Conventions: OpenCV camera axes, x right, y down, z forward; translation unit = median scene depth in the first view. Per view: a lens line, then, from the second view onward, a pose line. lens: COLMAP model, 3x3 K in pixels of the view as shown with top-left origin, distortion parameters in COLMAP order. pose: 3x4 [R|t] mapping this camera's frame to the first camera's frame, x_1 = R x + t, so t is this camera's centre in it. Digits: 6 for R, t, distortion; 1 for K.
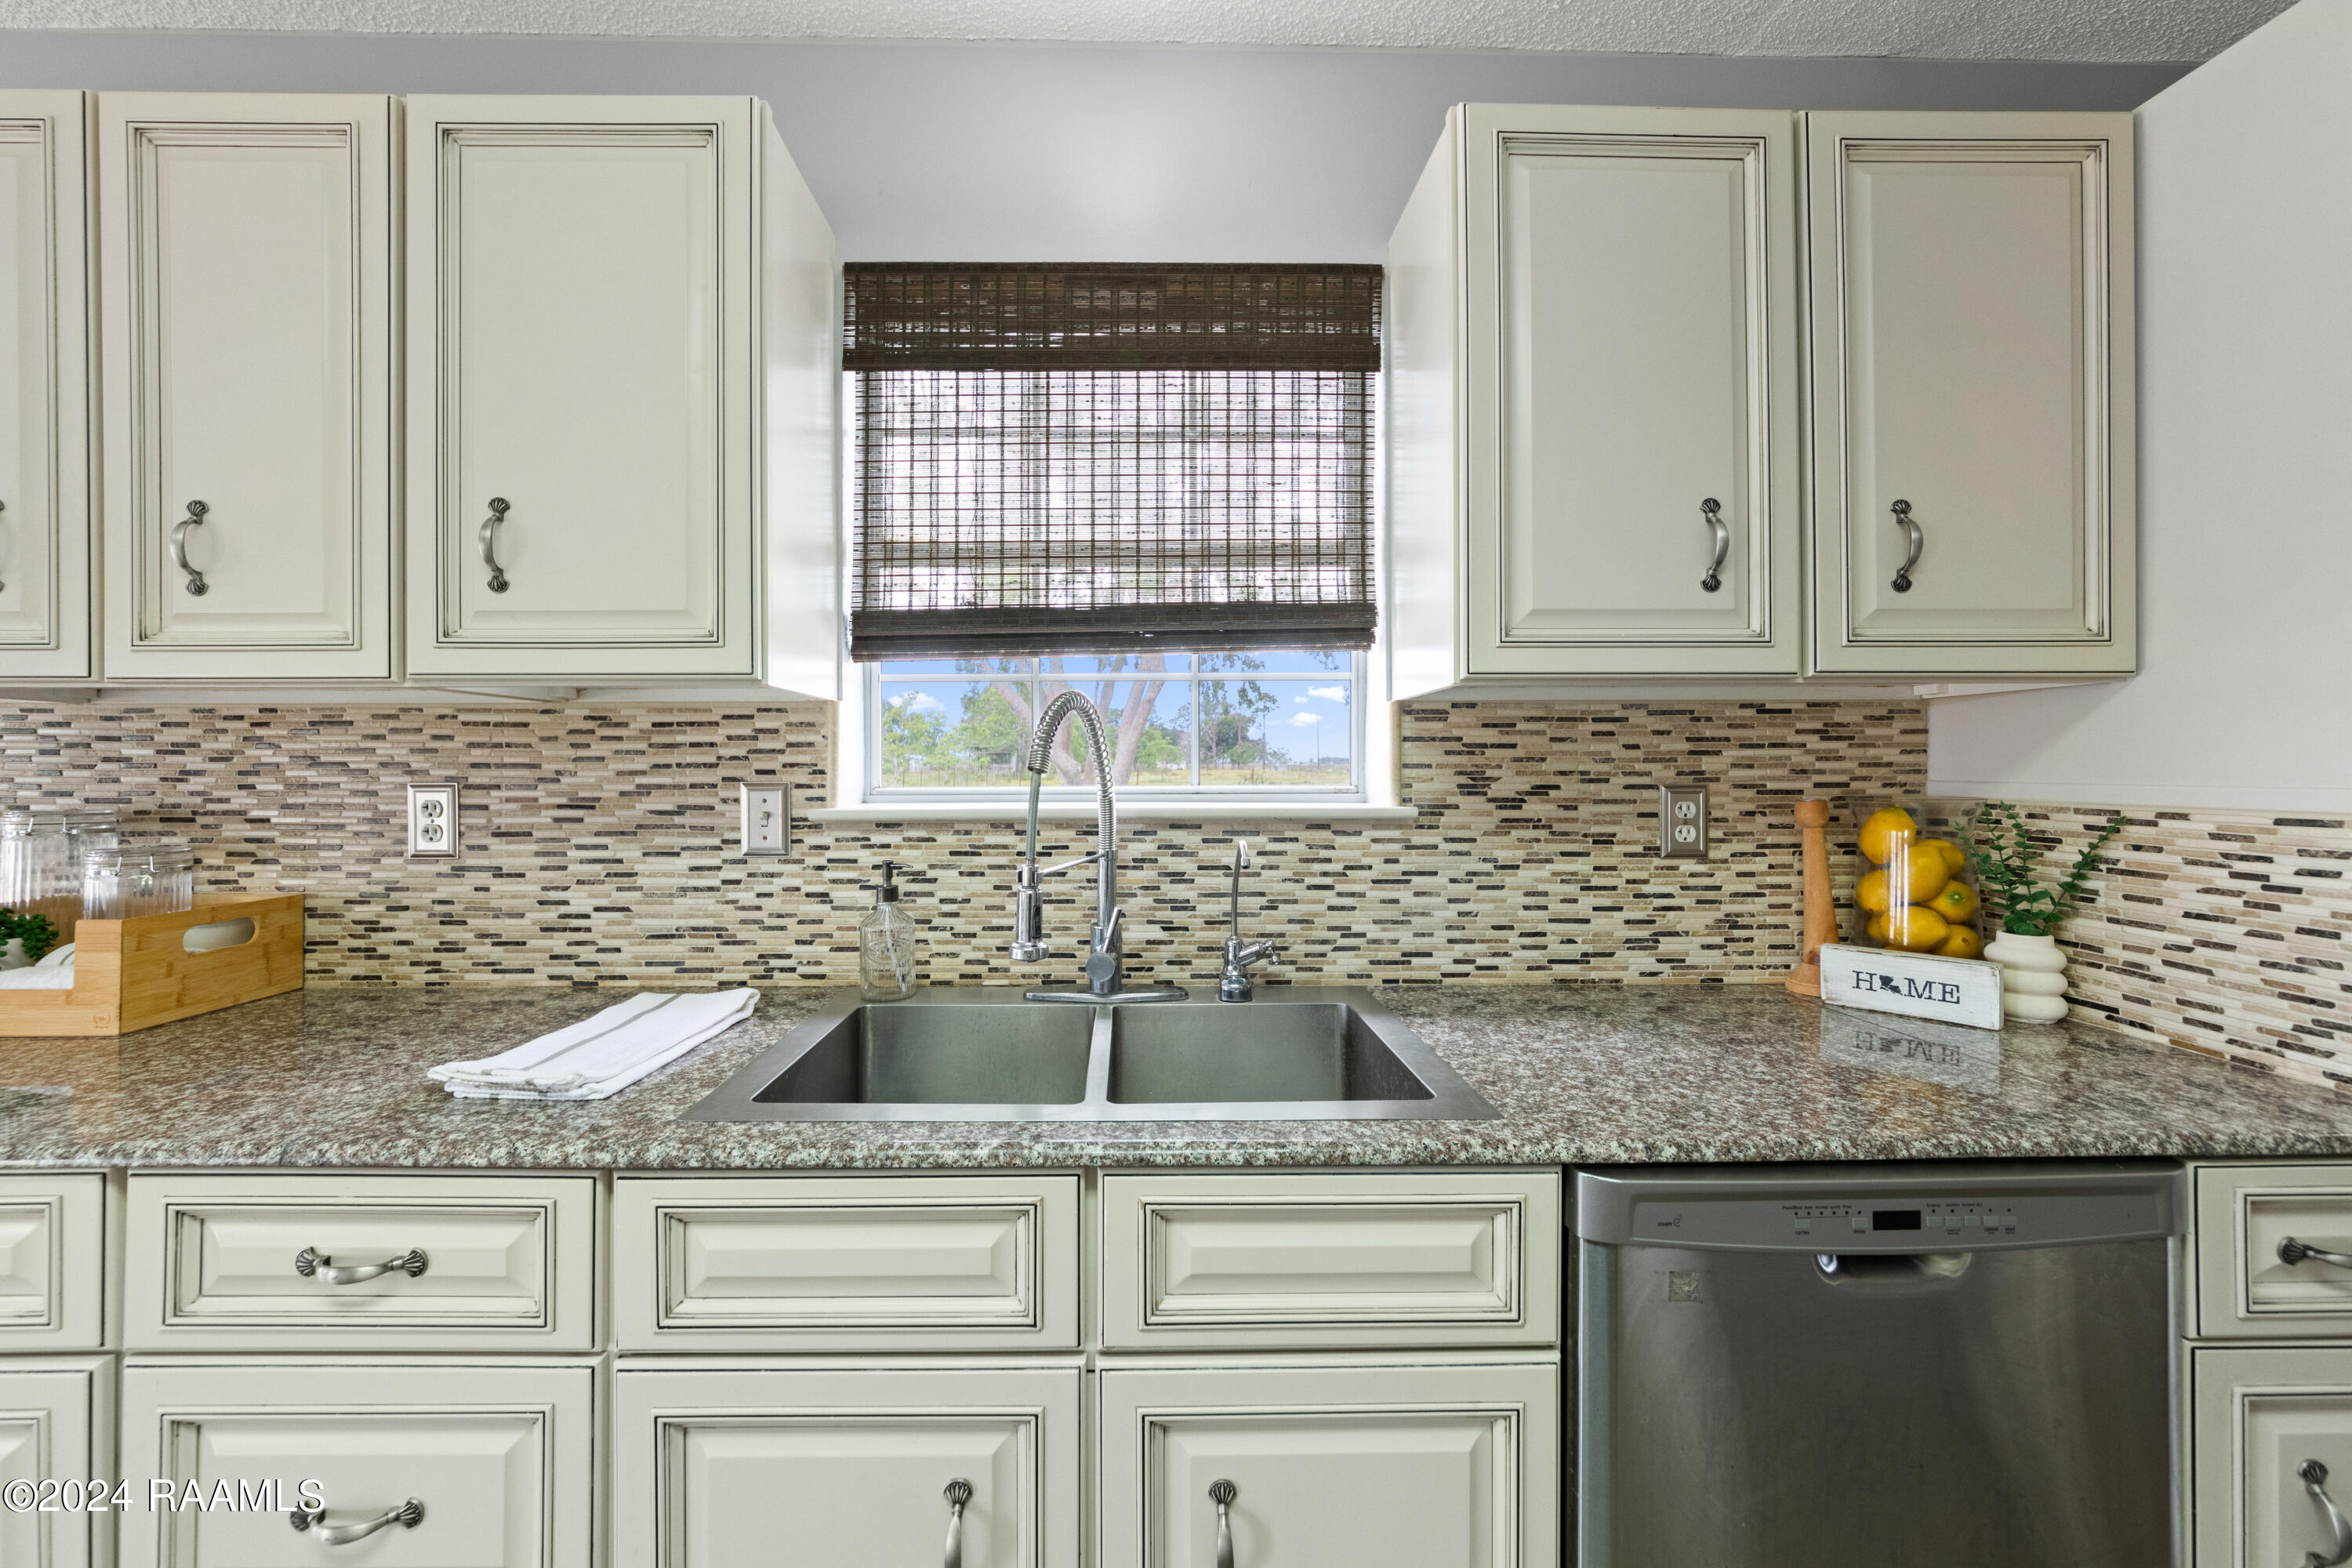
lens RADIAL K [[892.2, 0, 1134.5], [0, 892.2, 774.6], [0, 0, 1]] dist [0.002304, 0.000607]
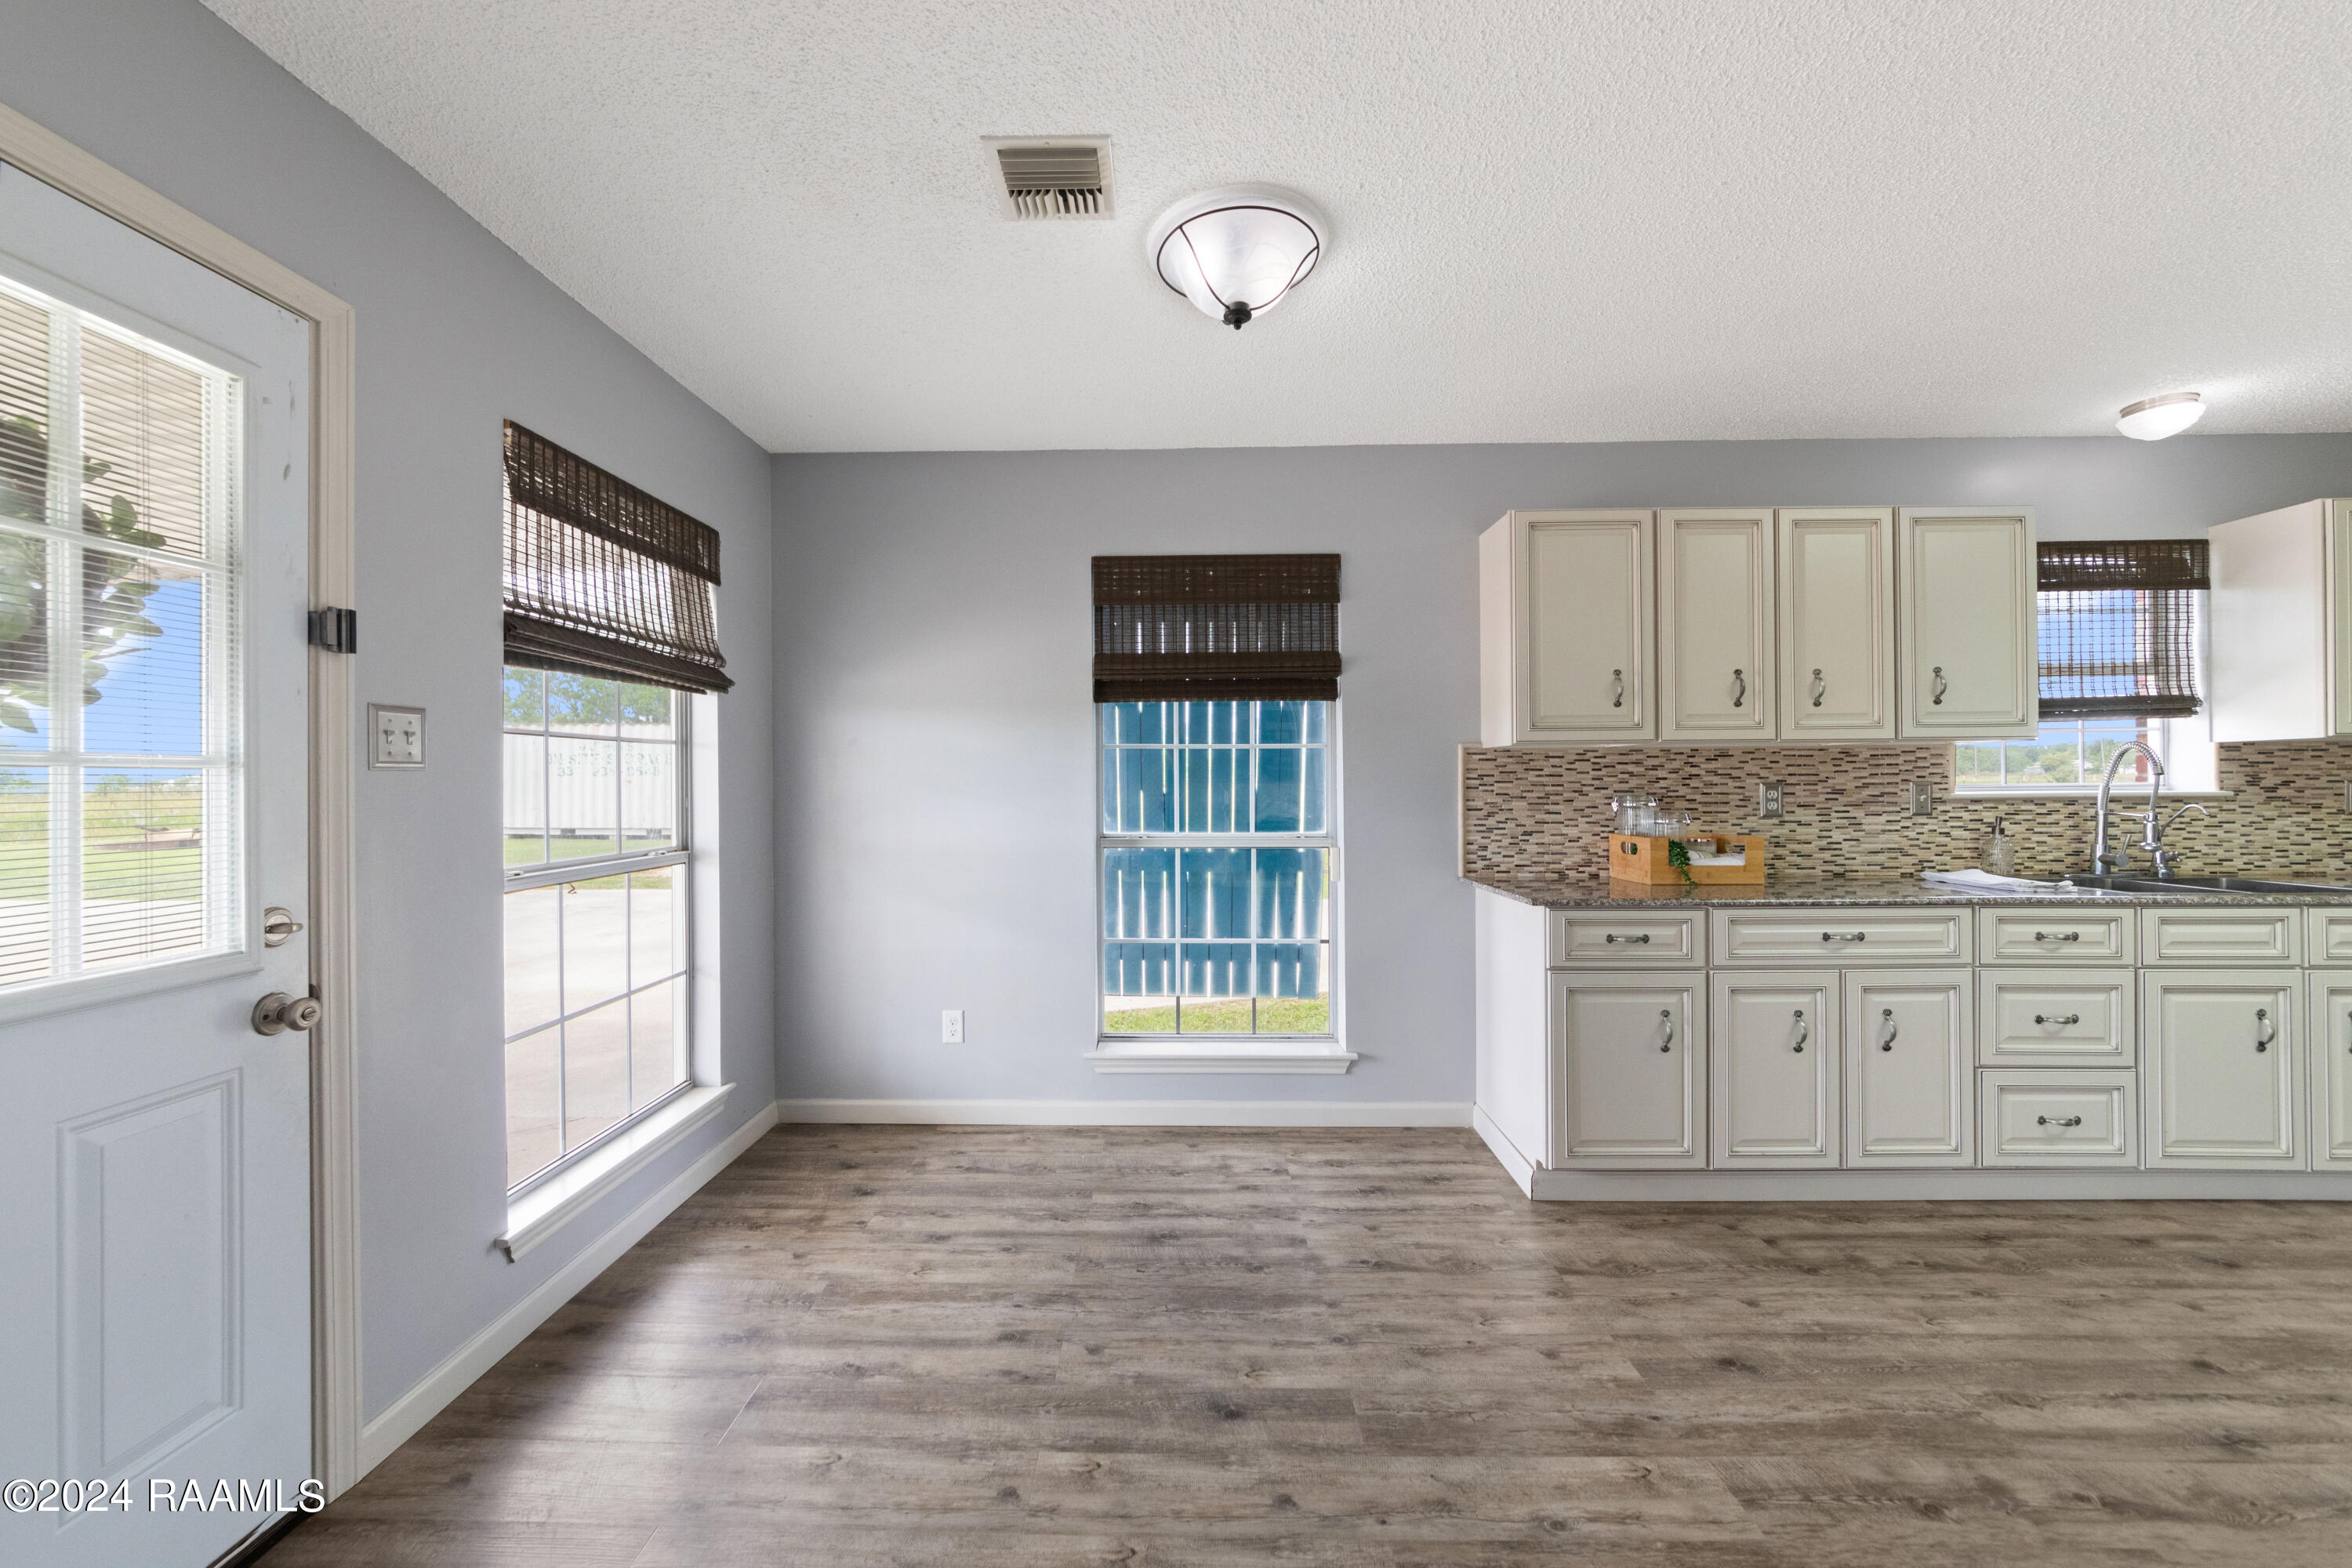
lens RADIAL K [[900.9, 0, 1201.1], [0, 900.9, 784.7], [0, 0, 1]] dist [0.023662, 0.000456]
pose [[0.999882, -0.005447, 0.014379, -2.208095], [0.005439, 0.999985, 0.000635, 0.005397], [-0.014382, -0.000557, 0.999896, -1.209209]]
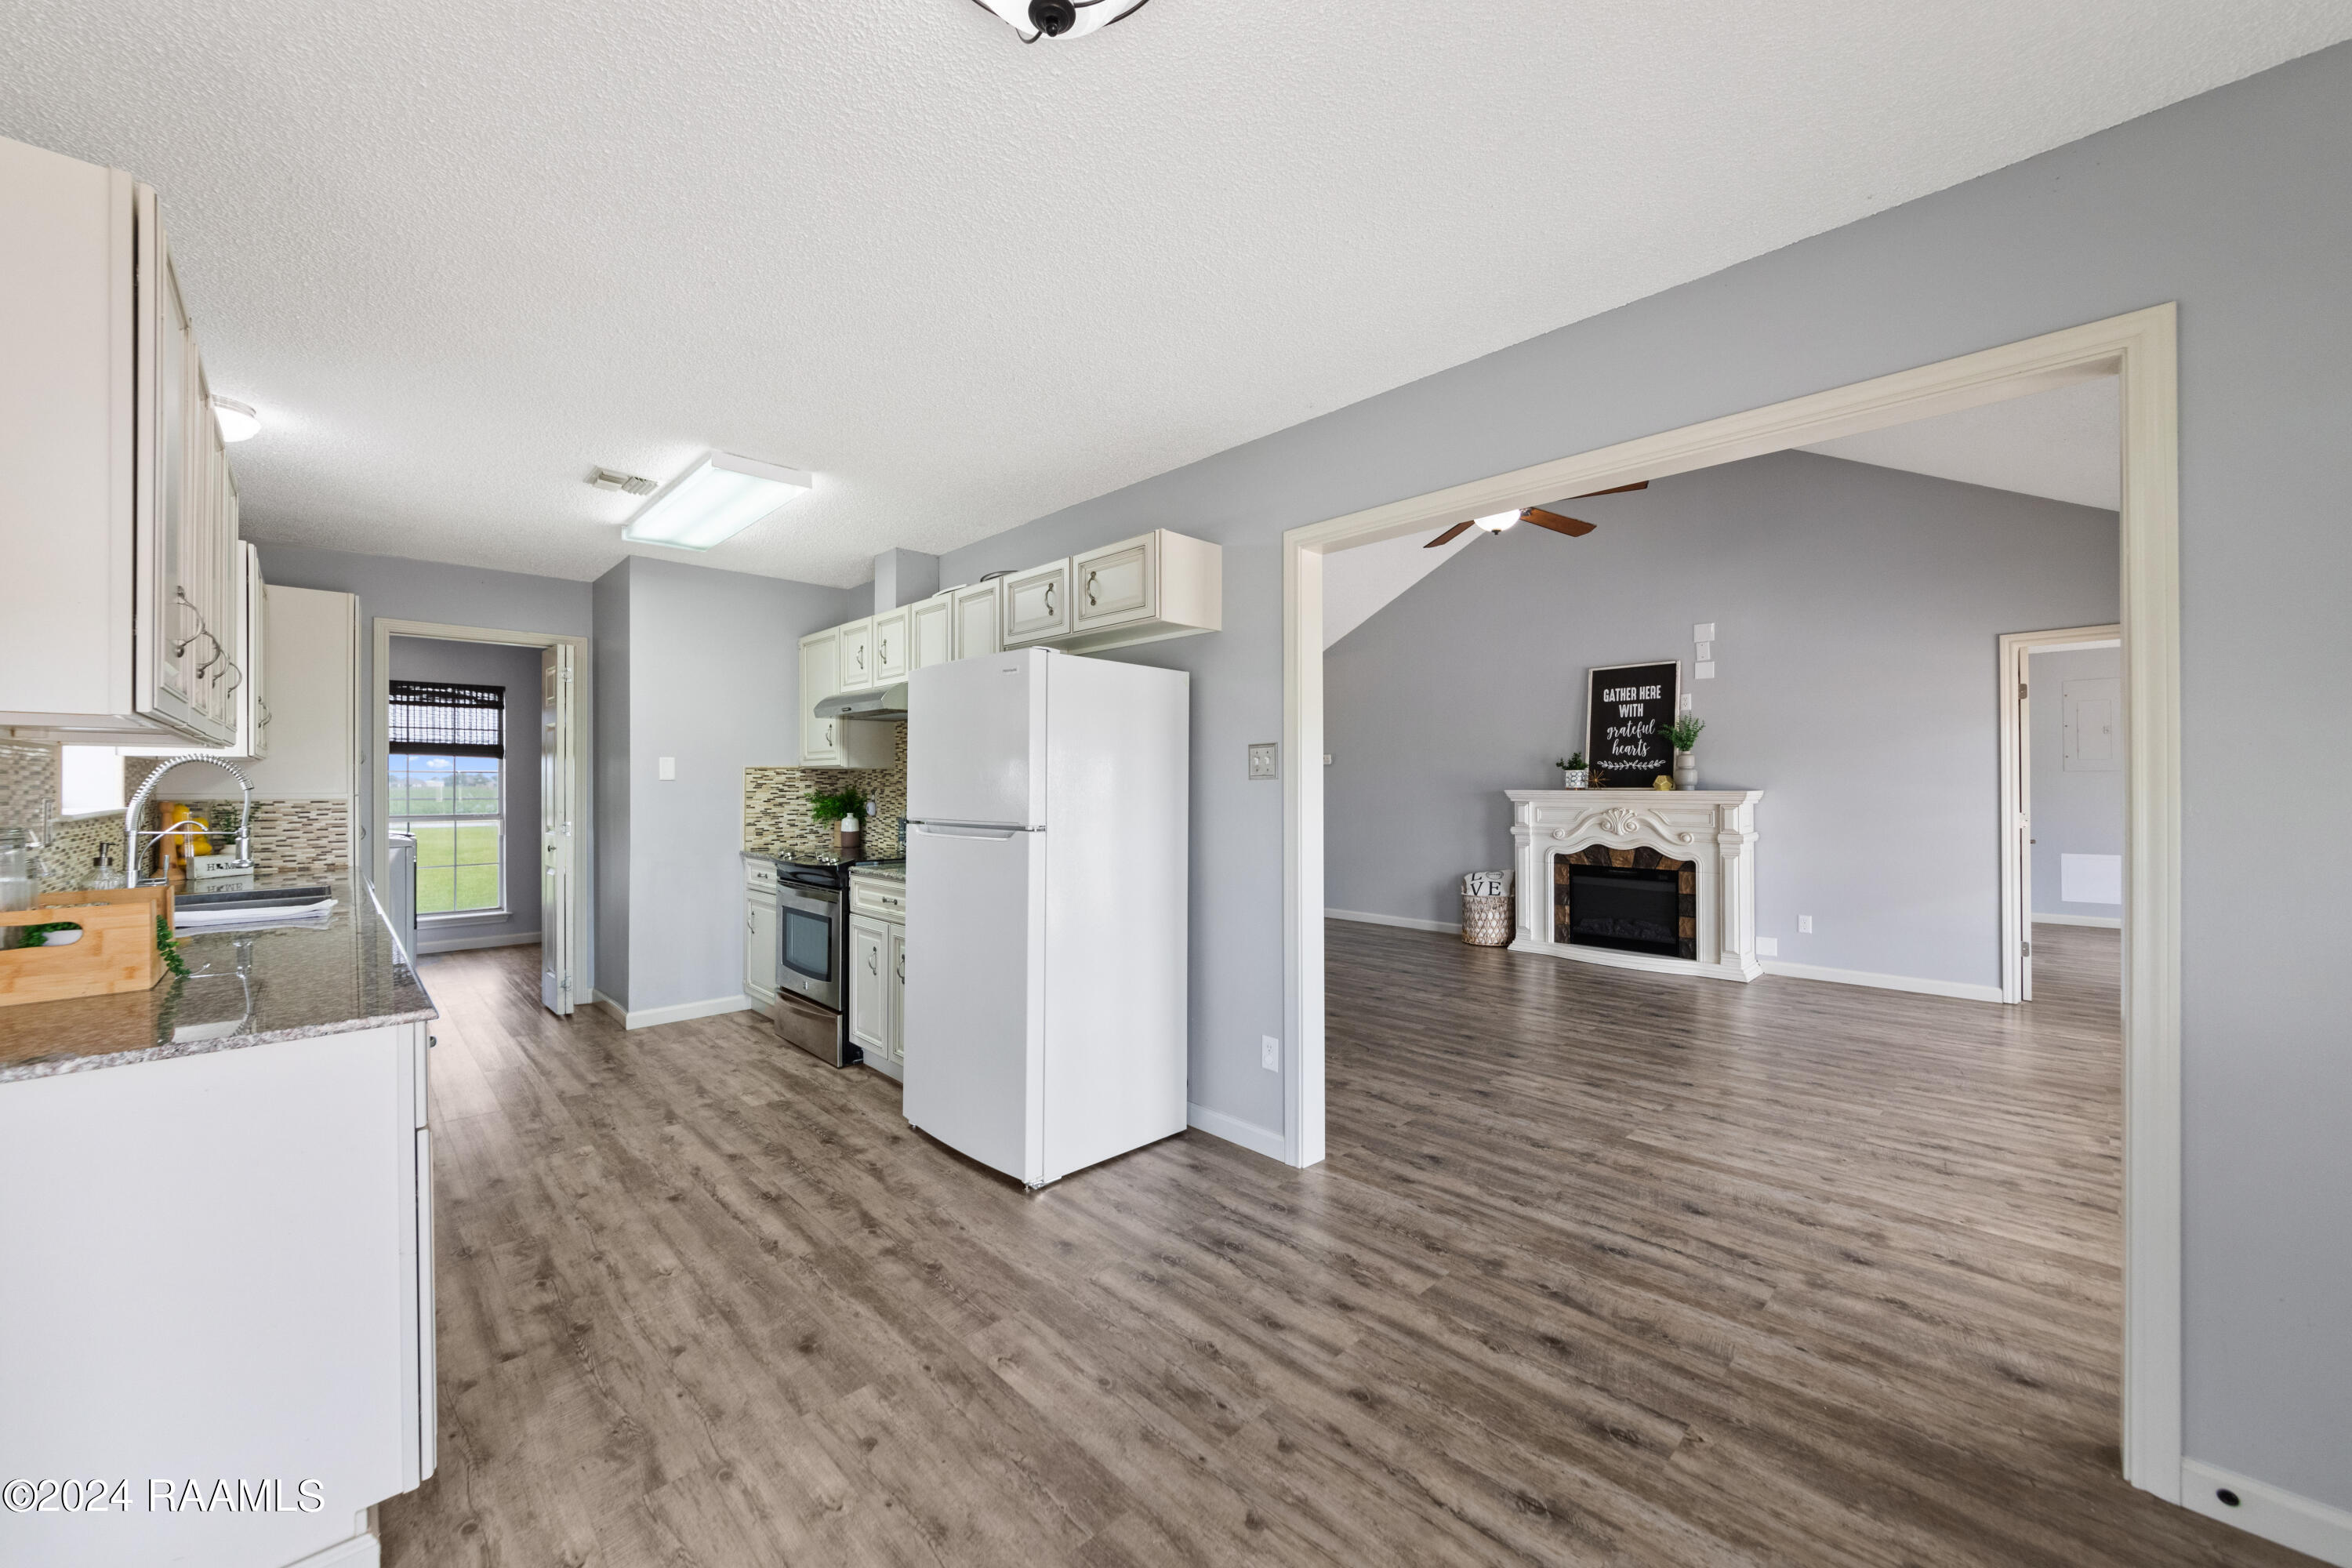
lens RADIAL K [[892.2, 0, 1134.5], [0, 892.2, 774.6], [0, 0, 1]] dist [0.002304, 0.000607]
pose [[-0.665052, 0.010774, 0.746720, -2.786976], [0.004720, 0.999937, -0.010224, -0.007946], [-0.746782, -0.003275, -0.665060, 0.648303]]
